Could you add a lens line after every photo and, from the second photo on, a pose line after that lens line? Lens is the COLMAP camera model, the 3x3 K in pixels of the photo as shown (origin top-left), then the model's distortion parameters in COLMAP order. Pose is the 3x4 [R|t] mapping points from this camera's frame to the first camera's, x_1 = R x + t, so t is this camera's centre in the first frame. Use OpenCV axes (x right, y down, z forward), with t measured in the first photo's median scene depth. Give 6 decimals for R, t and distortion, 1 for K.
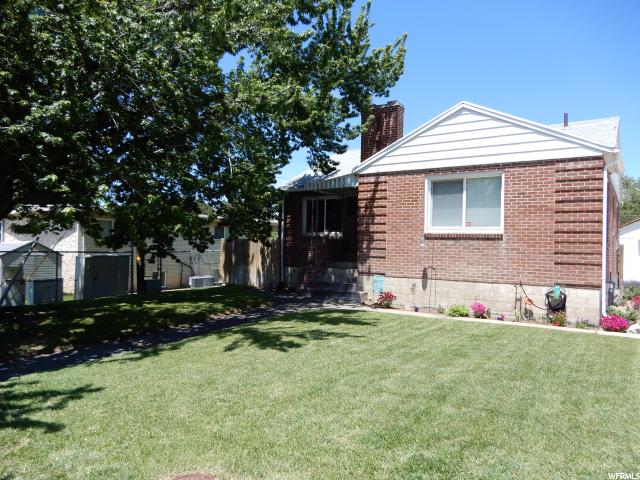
lens RADIAL K [[451.0, 0, 305.1], [0, 451.0, 240.0], [0, 0, 1]] dist [-0.006528, -0.002132]
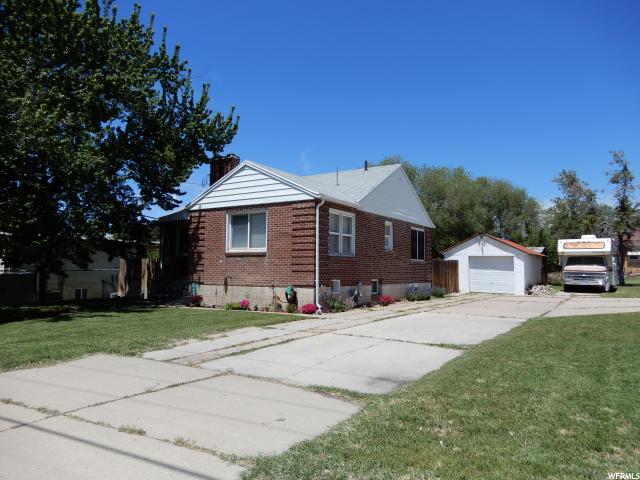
lens RADIAL K [[451.0, 0, 305.1], [0, 451.0, 240.0], [0, 0, 1]] dist [-0.006528, -0.002132]
pose [[0.999132, -0.014060, 0.039224, 0.464777], [0.016027, 0.998606, -0.050299, 0.020616], [-0.038462, 0.050884, 0.997964, -0.417510]]
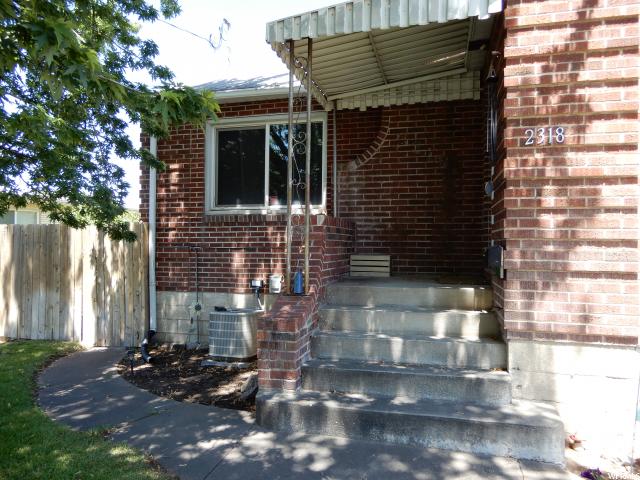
lens RADIAL K [[451.0, 0, 305.1], [0, 451.0, 240.0], [0, 0, 1]] dist [-0.006528, -0.002132]
pose [[0.936904, -0.007952, 0.349496, -0.099834], [0.006628, 0.999966, 0.004985, 0.016842], [-0.349523, -0.002354, 0.936925, 0.886529]]
